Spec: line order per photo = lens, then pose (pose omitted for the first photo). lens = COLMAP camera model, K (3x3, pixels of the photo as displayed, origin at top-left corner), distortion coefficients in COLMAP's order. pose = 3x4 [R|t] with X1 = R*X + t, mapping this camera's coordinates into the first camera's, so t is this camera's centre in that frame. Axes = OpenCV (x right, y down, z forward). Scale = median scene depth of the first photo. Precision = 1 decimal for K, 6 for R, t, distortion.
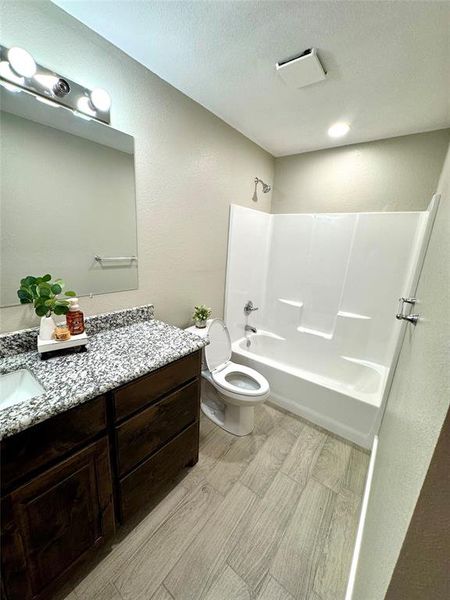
lens RADIAL K [[237.9, 0, 224.3], [0, 237.9, 299.5], [0, 0, 1]] dist [-0.000972, -0.000164]
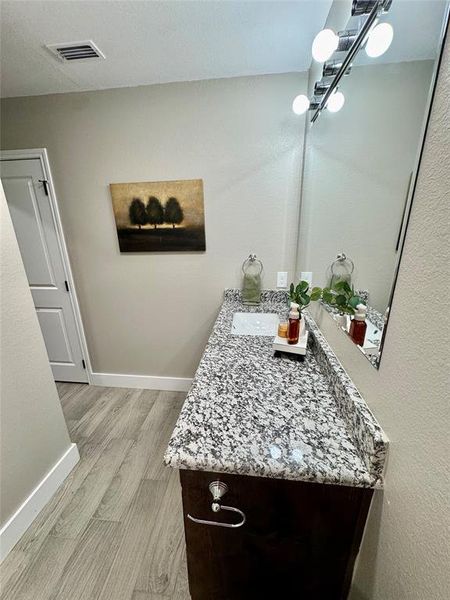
lens RADIAL K [[237.9, 0, 223.4], [0, 237.9, 300.9], [0, 0, 1]] dist [-0.000972, -0.000164]
pose [[-0.857547, 0.110082, -0.502489, 0.038457], [-0.156362, 0.874830, 0.458500, -0.348002], [0.490065, 0.471756, -0.732996, 1.378935]]
